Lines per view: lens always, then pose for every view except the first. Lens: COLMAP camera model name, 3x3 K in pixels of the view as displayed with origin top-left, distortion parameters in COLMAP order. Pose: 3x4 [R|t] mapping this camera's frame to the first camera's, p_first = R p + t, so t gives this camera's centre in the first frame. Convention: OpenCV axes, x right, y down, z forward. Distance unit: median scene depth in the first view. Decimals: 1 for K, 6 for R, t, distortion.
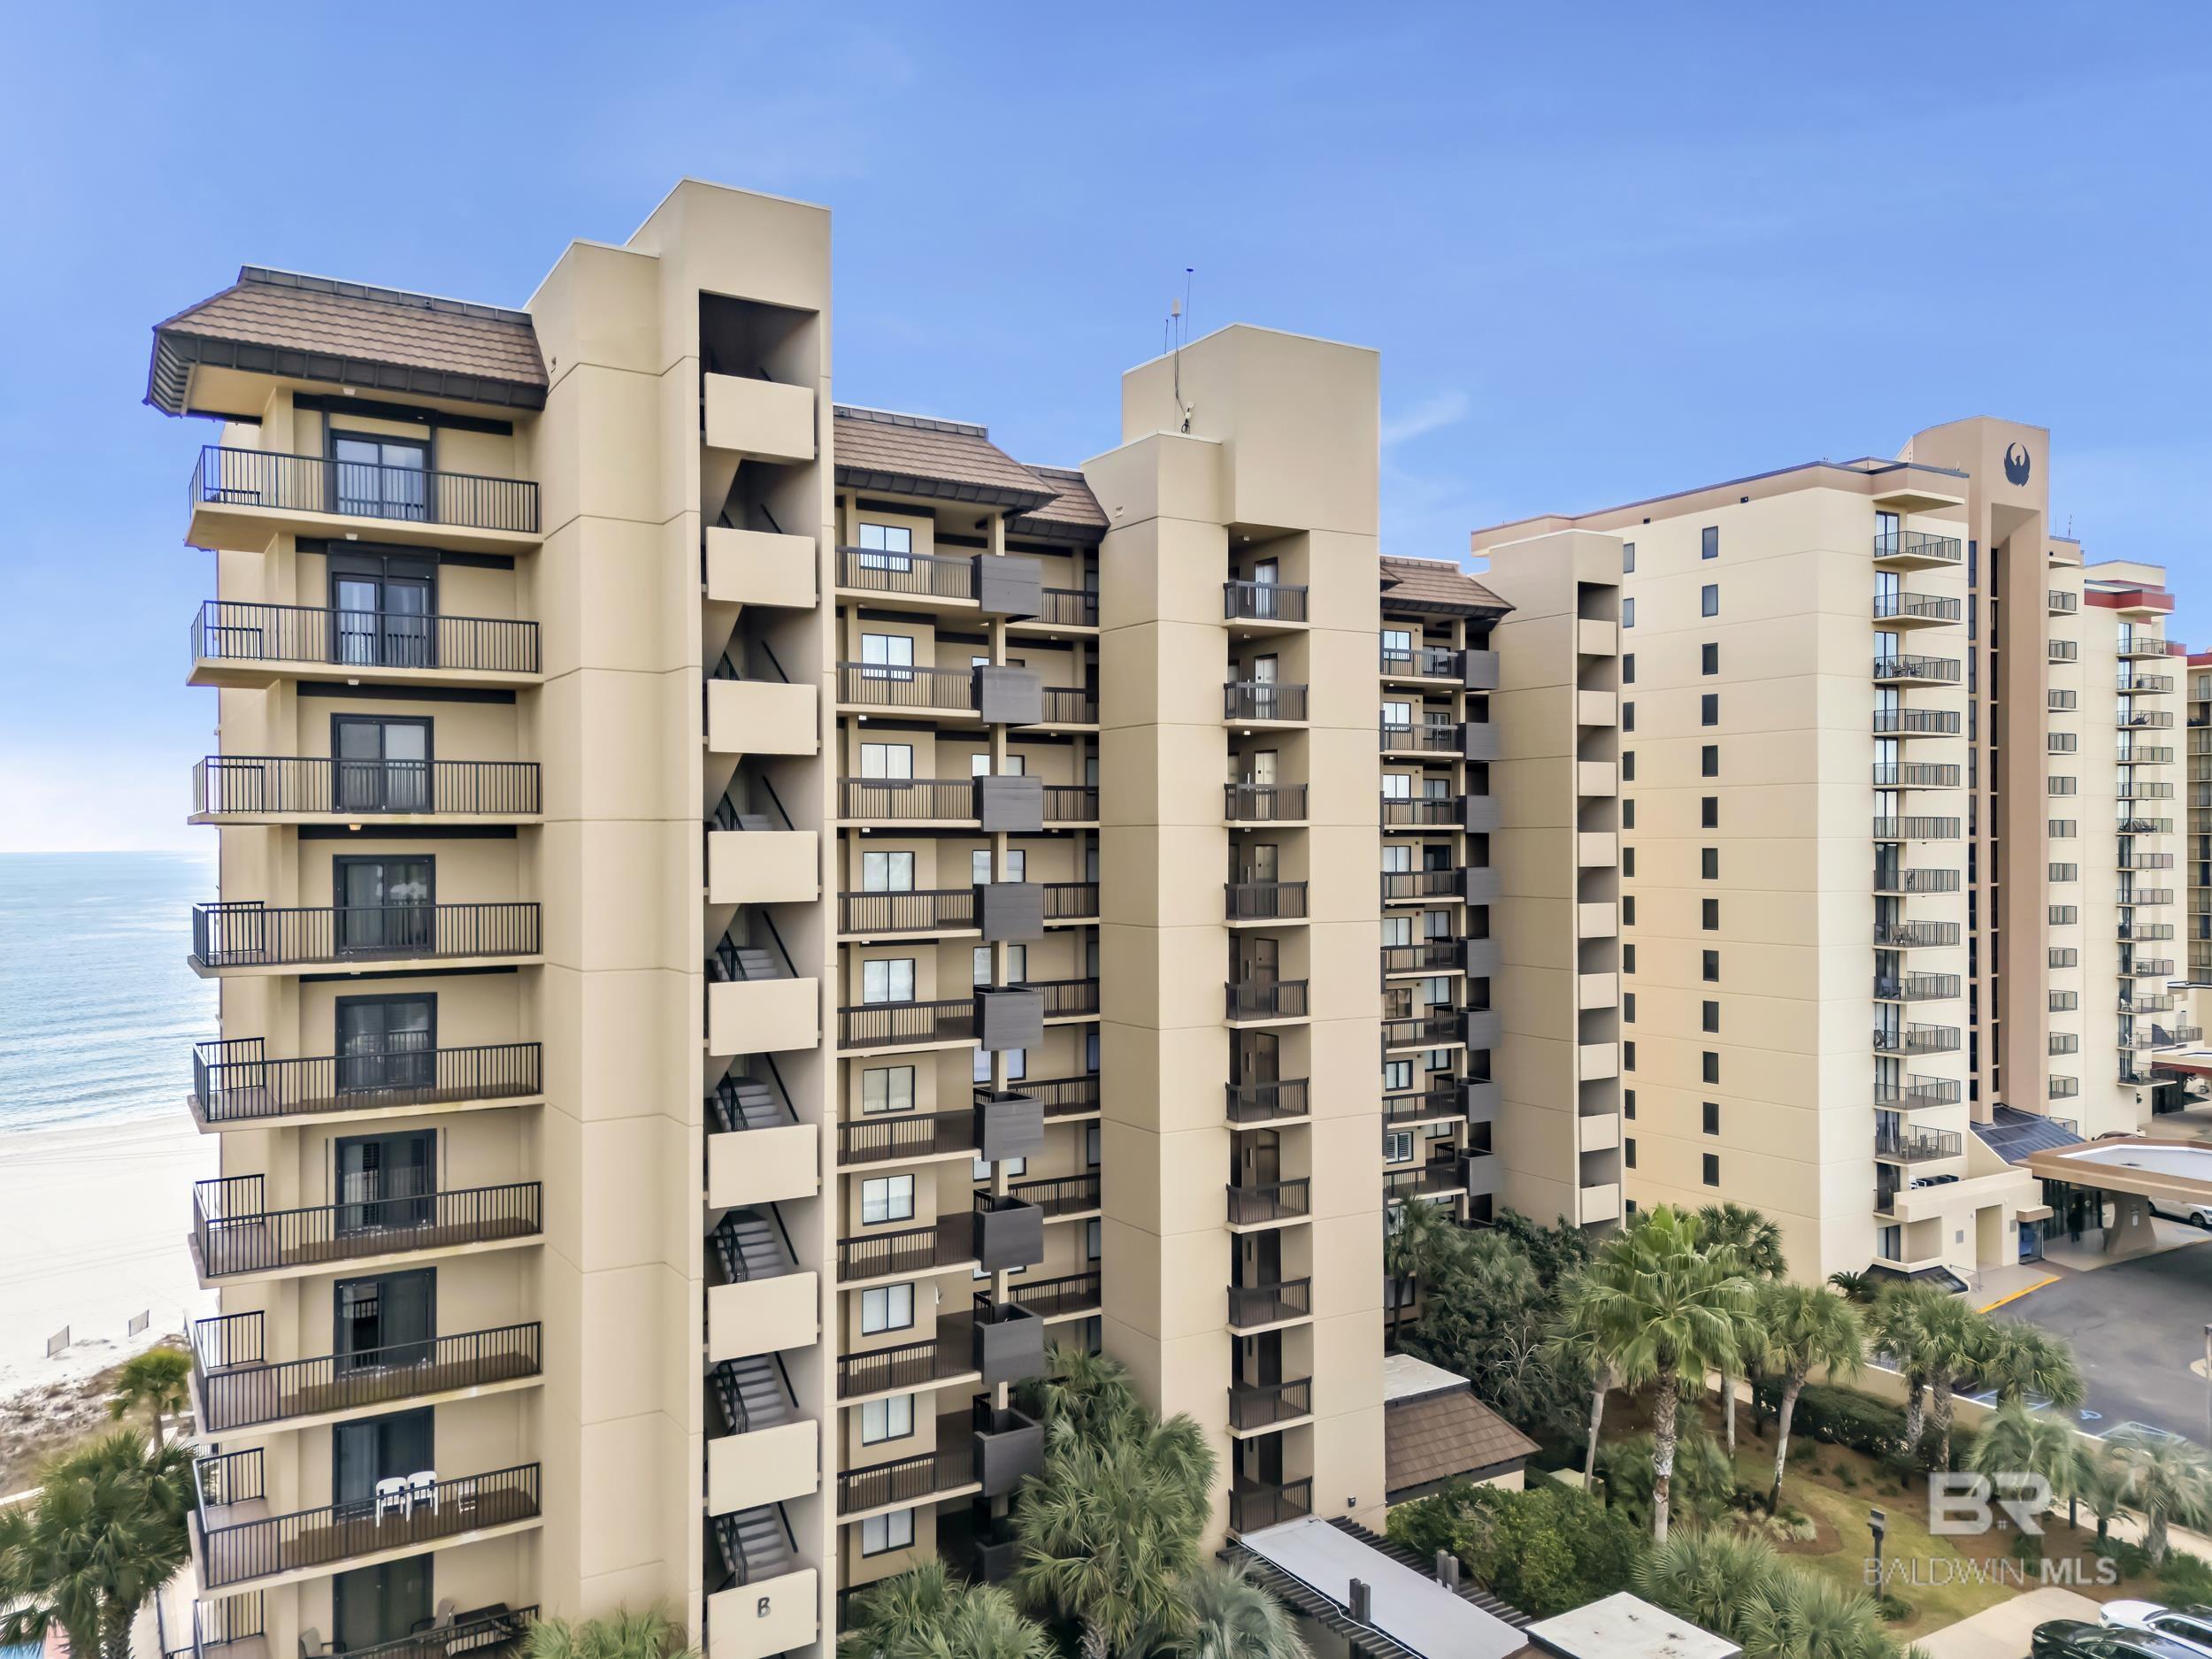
lens RADIAL K [[1604.7, 0, 1107.6], [0, 1604.7, 833.9], [0, 0, 1]] dist [0.035682, -0.005819]
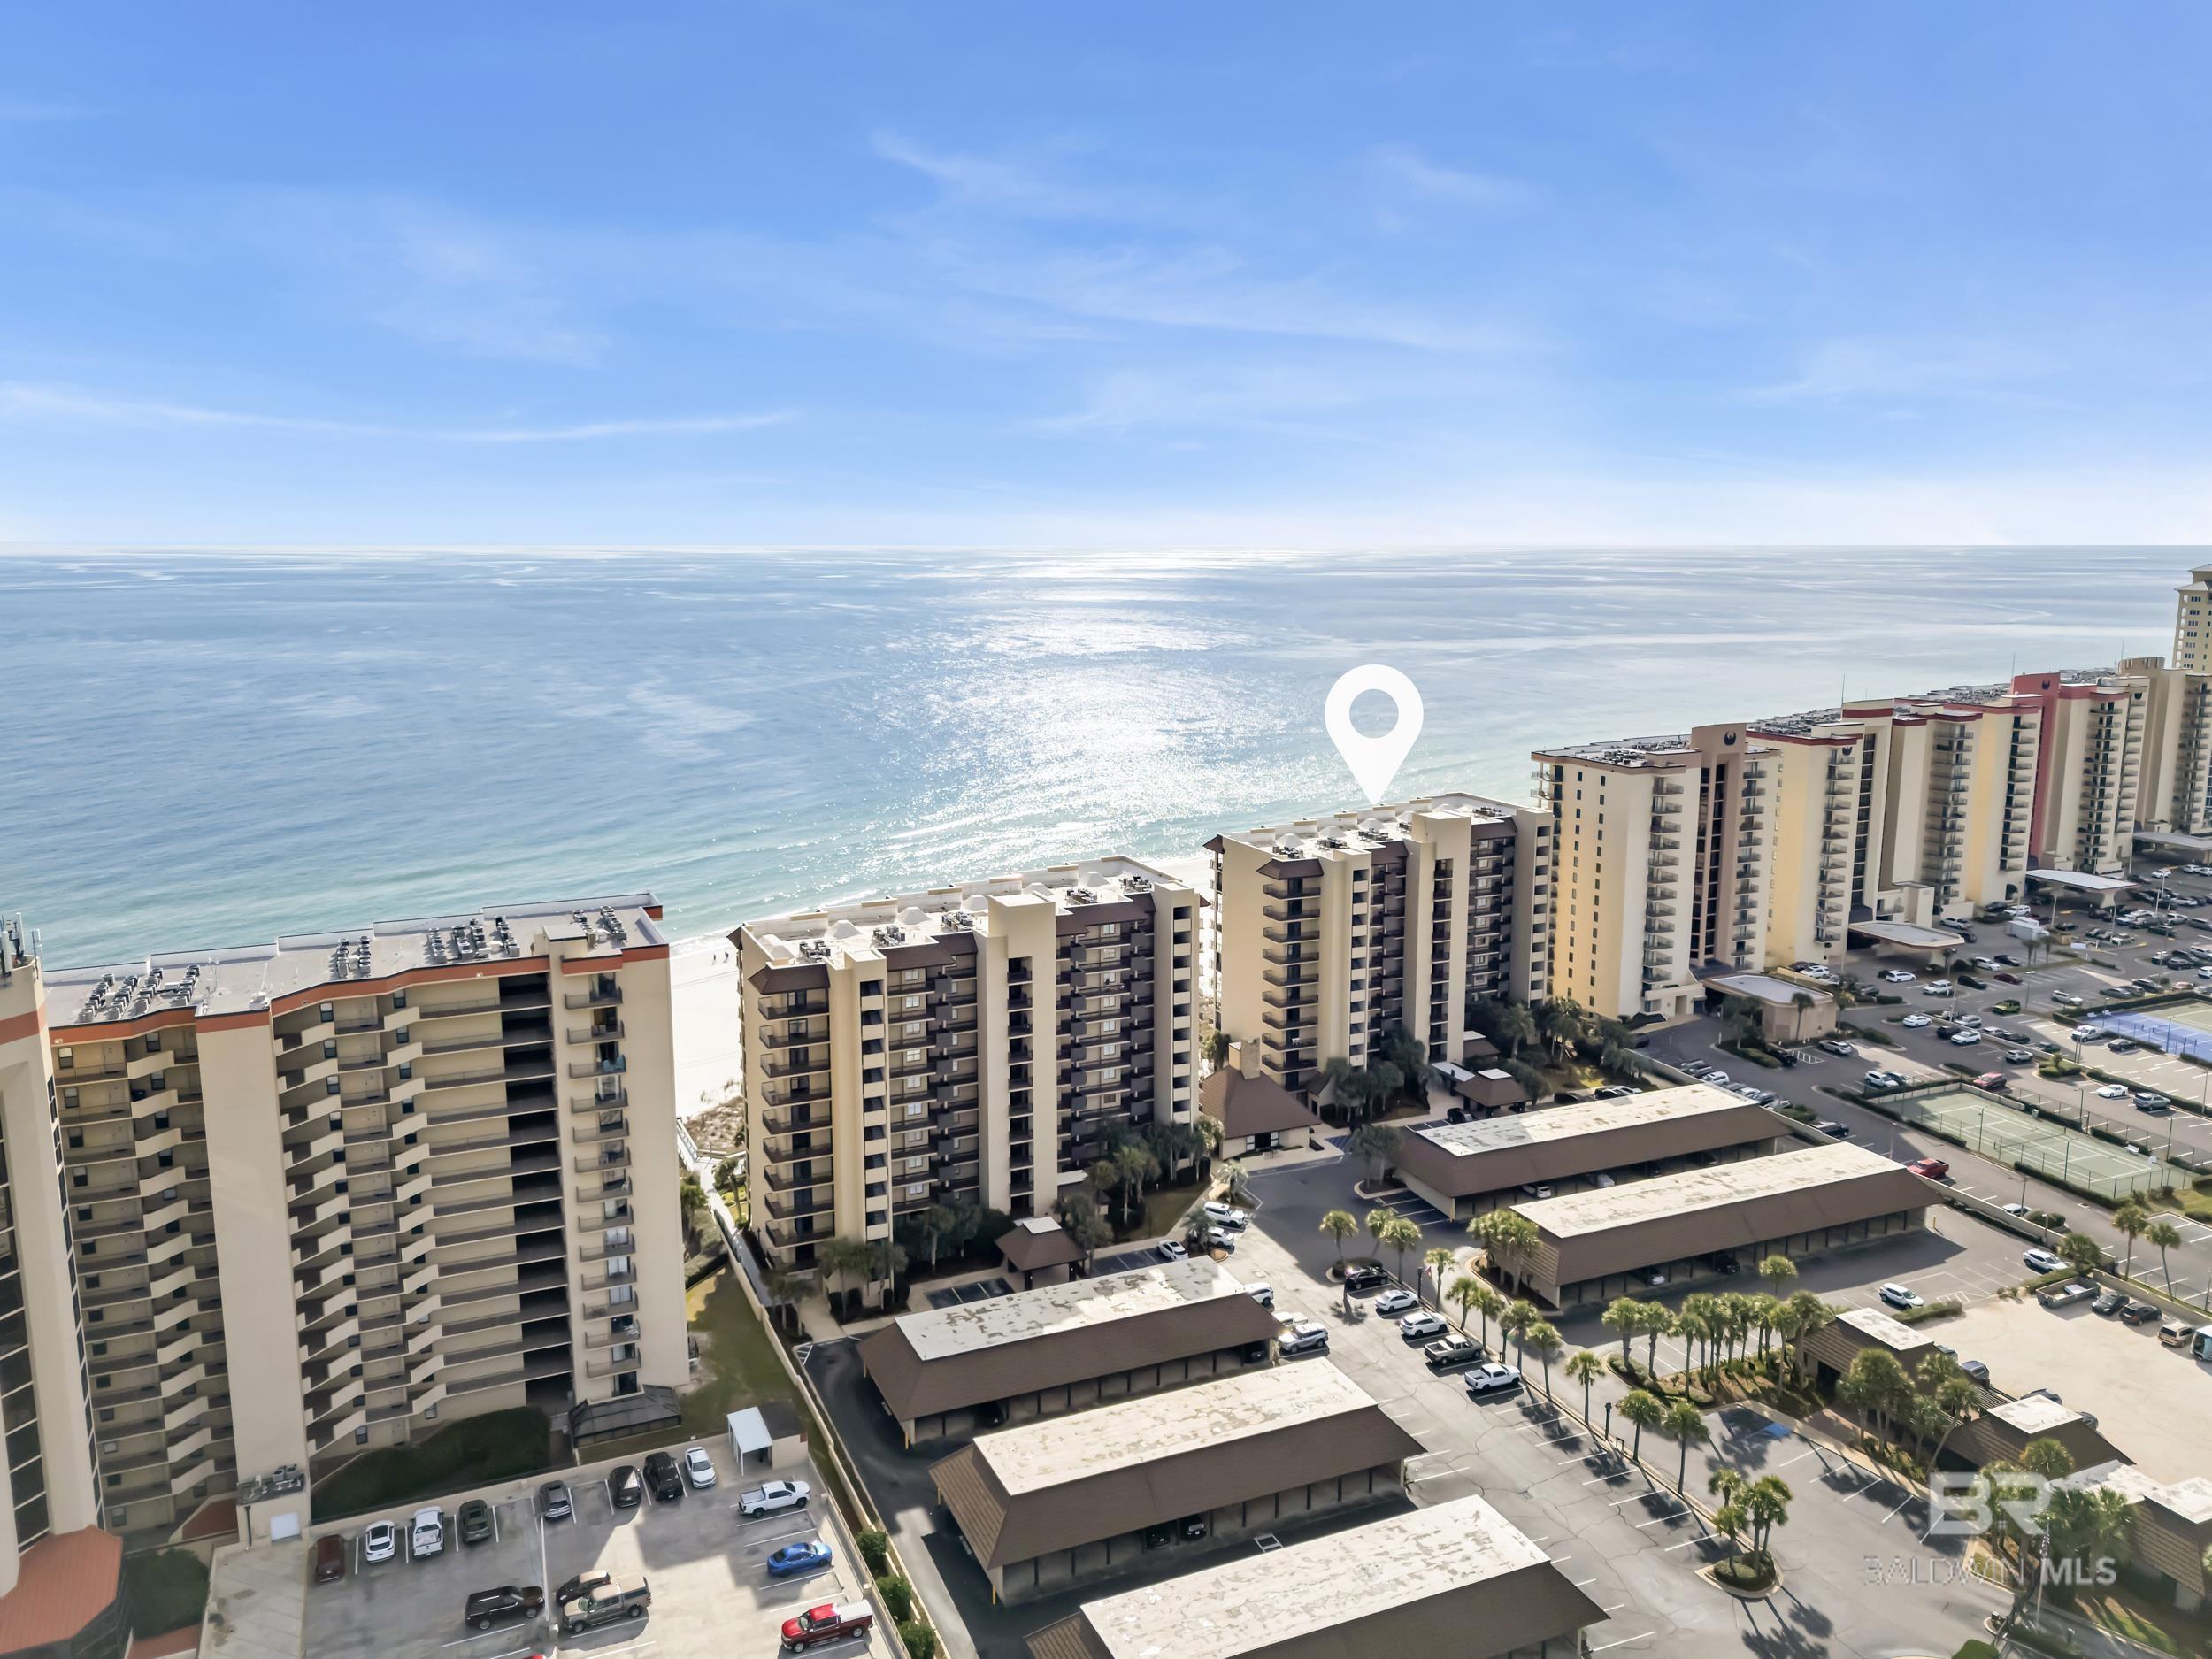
lens RADIAL K [[1604.7, 0, 1107.0], [0, 1604.7, 826.3], [0, 0, 1]] dist [0.035682, -0.005819]
pose [[0.990467, 0.025145, -0.135436, -0.220725], [-0.001042, 0.984538, 0.175170, -1.003793], [0.137747, -0.173359, 0.975178, -3.357013]]
